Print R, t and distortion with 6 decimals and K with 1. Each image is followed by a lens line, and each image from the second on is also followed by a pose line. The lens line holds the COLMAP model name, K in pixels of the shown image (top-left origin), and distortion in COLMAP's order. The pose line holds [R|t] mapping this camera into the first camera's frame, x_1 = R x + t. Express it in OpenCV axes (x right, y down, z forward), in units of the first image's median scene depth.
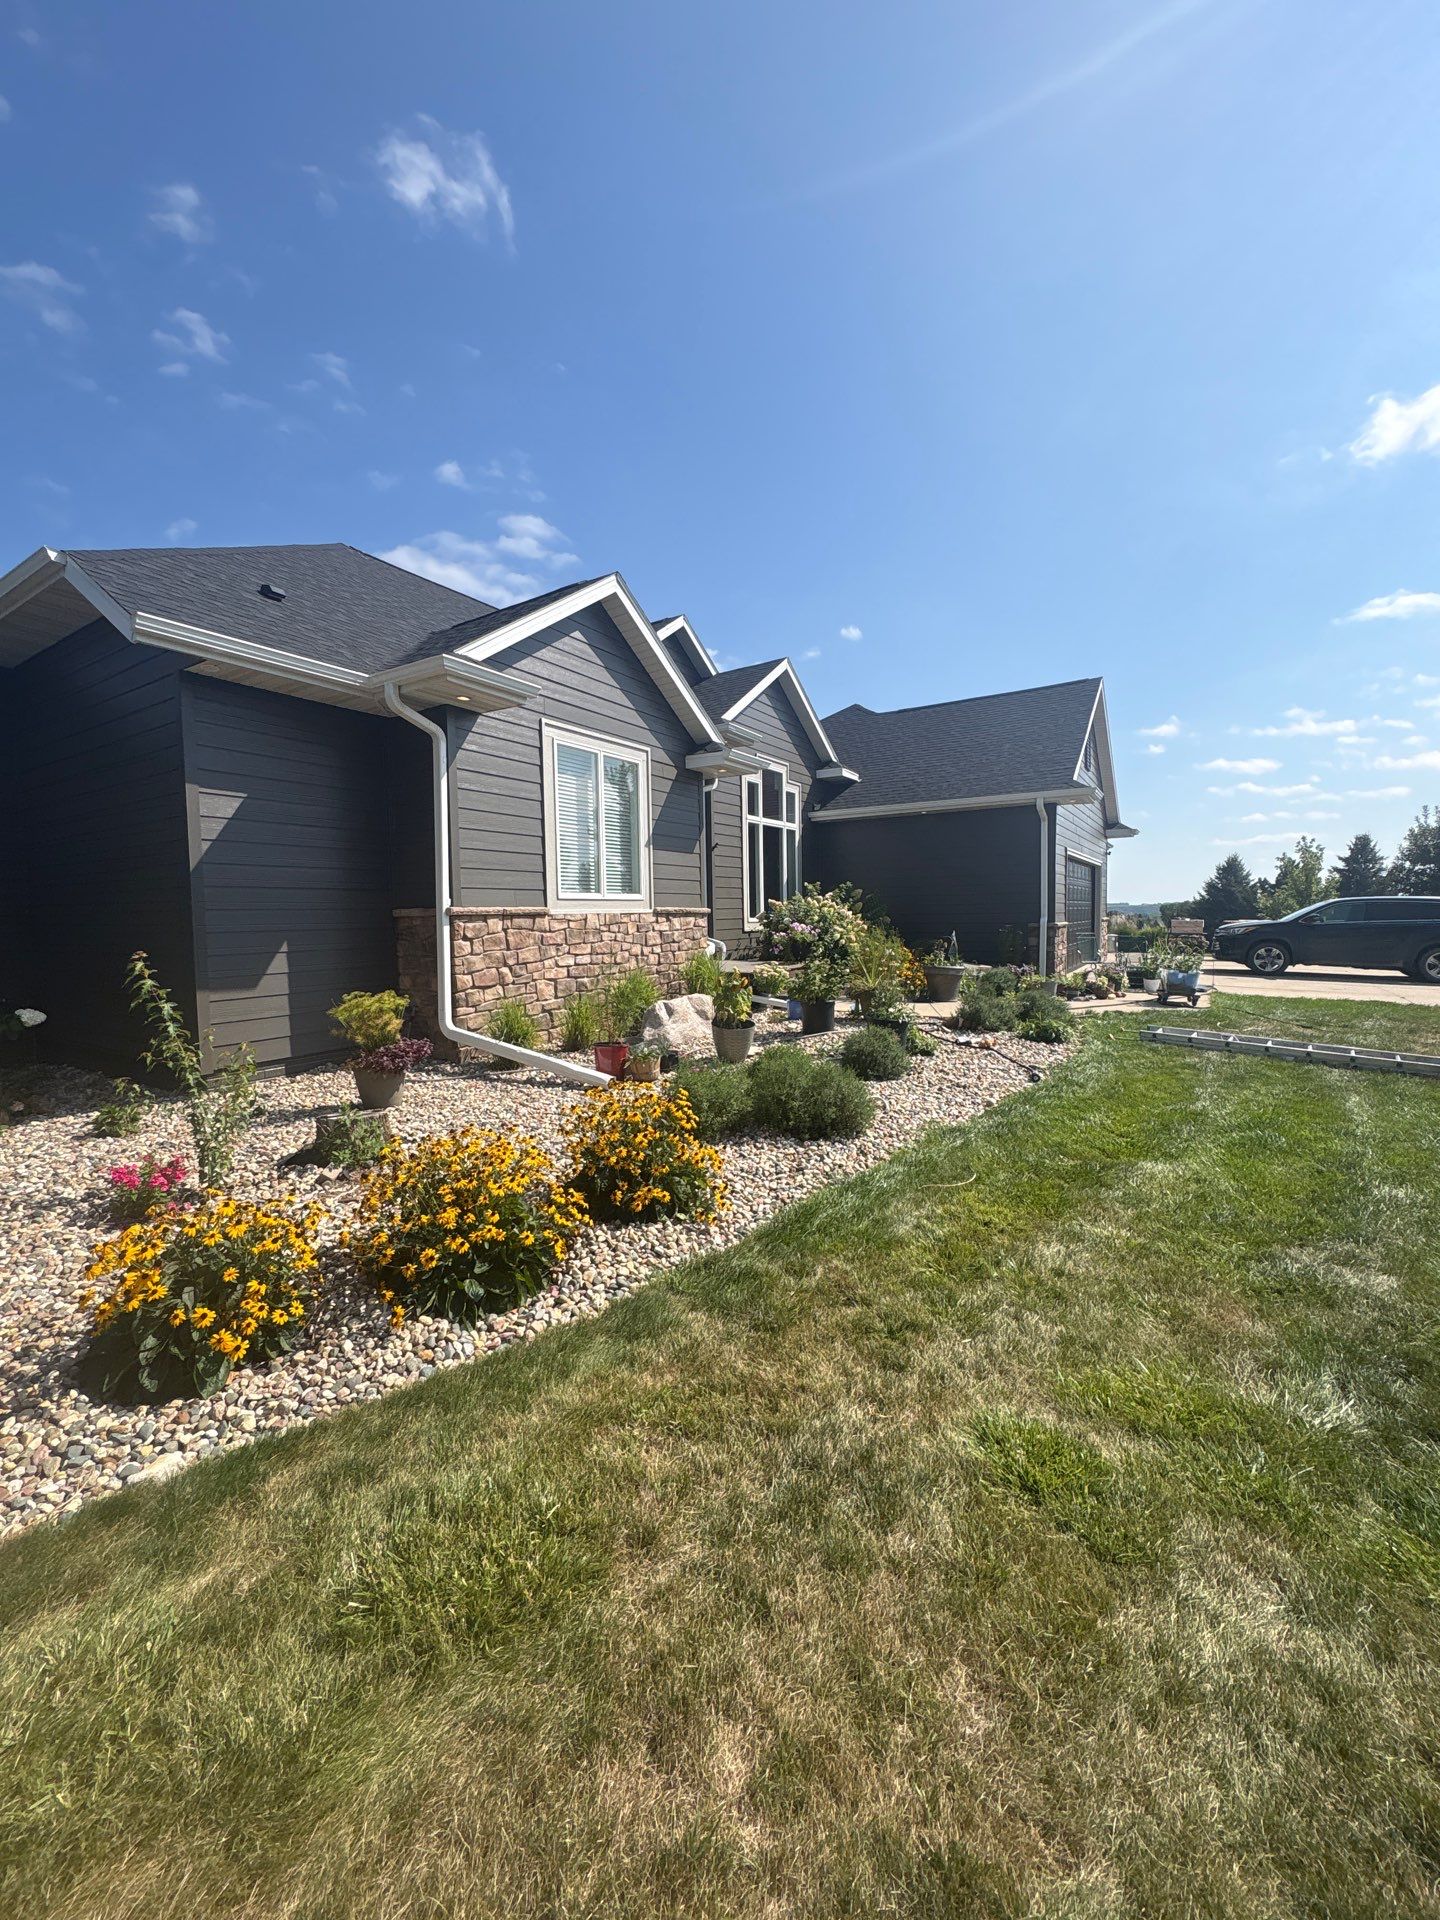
lens RADIAL K [[762.1, 0, 718.1], [0, 762.1, 927.5], [0, 0, 1]] dist [0.000418, -0.000237]
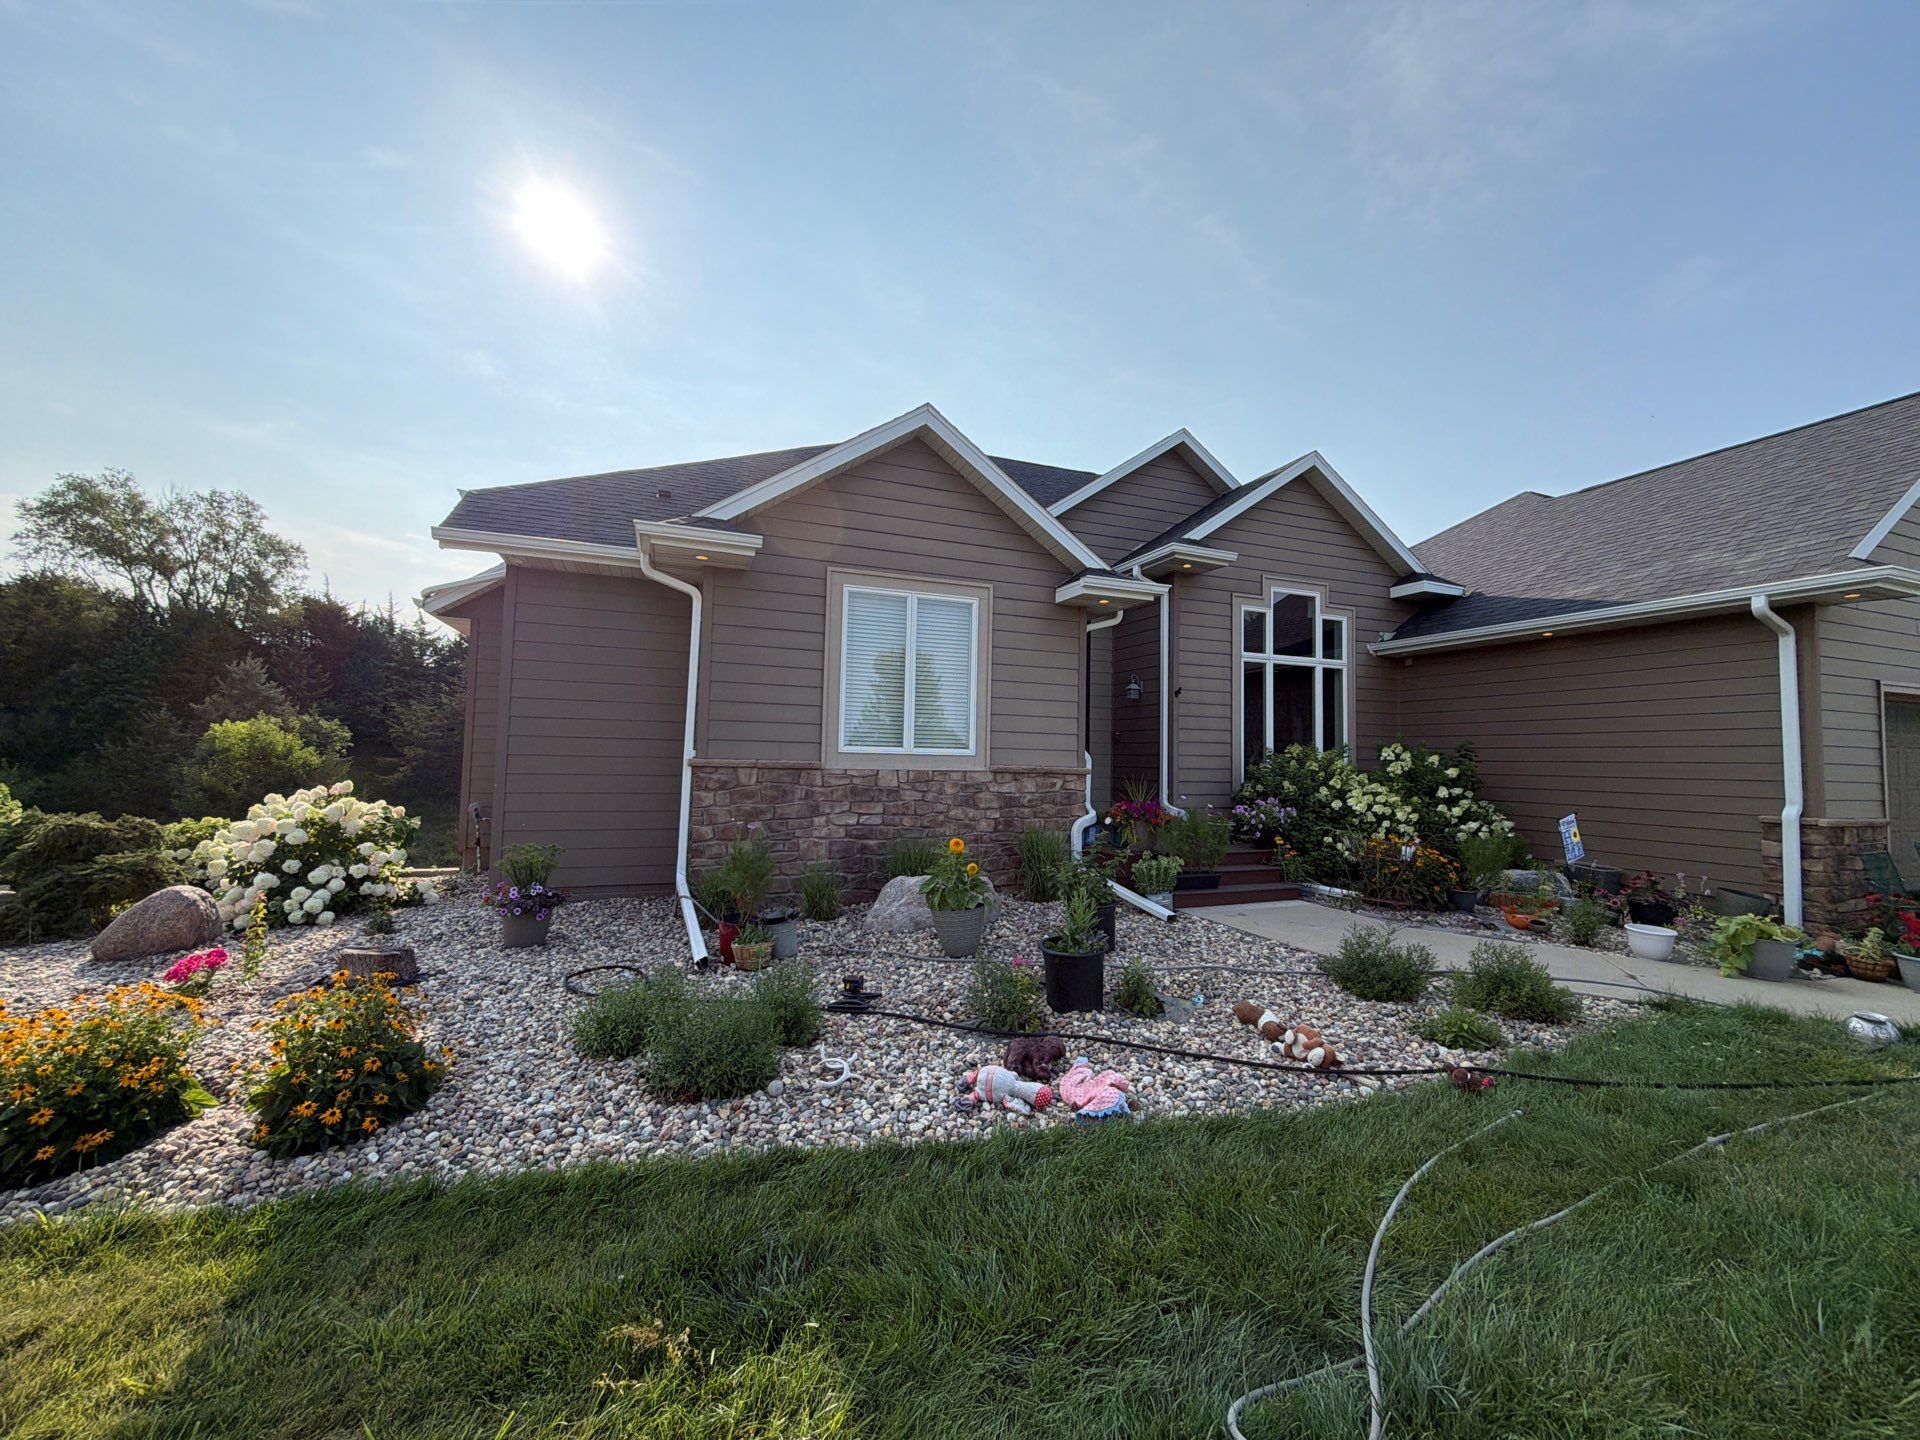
lens RADIAL K [[753.3, 0, 975.3], [0, 753.3, 730.4], [0, 0, 1]] dist [0.001593, 0.000150]
pose [[0.807368, 0.005583, -0.590021, 0.184857], [-0.043924, 0.997749, -0.050663, -0.009738], [0.588411, 0.066819, 0.805797, 0.141699]]
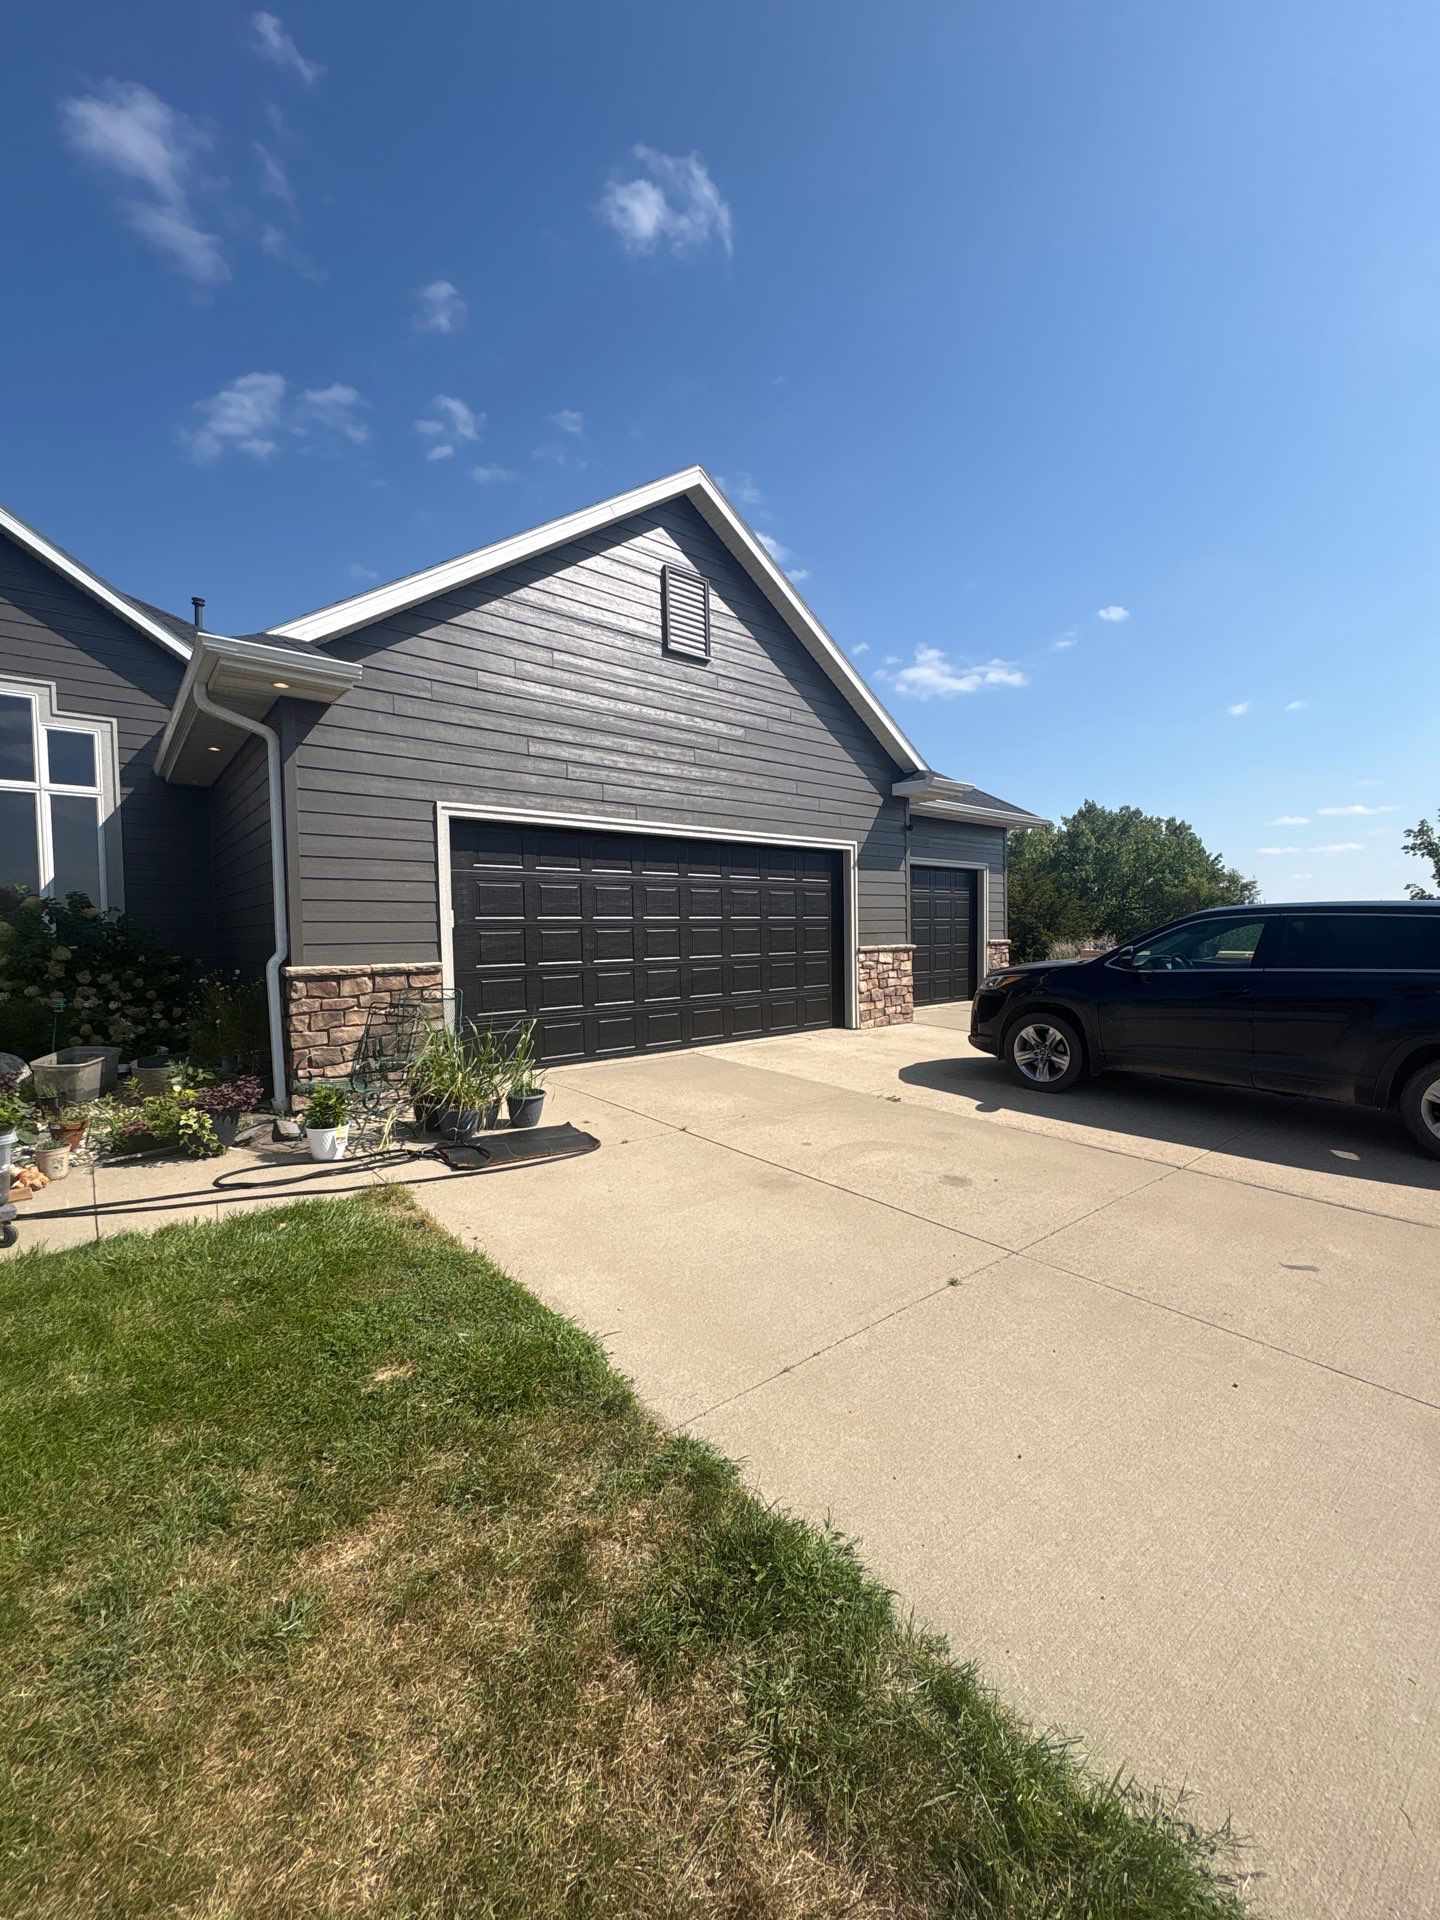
lens RADIAL K [[760.7, 0, 716.1], [0, 760.7, 964.9], [0, 0, 1]] dist [-0.000245, -0.000279]
pose [[0.950829, 0.014361, -0.309382, 0.547669], [-0.006775, 0.999650, 0.025580, -0.013179], [0.309641, -0.022226, 0.950594, 0.438132]]
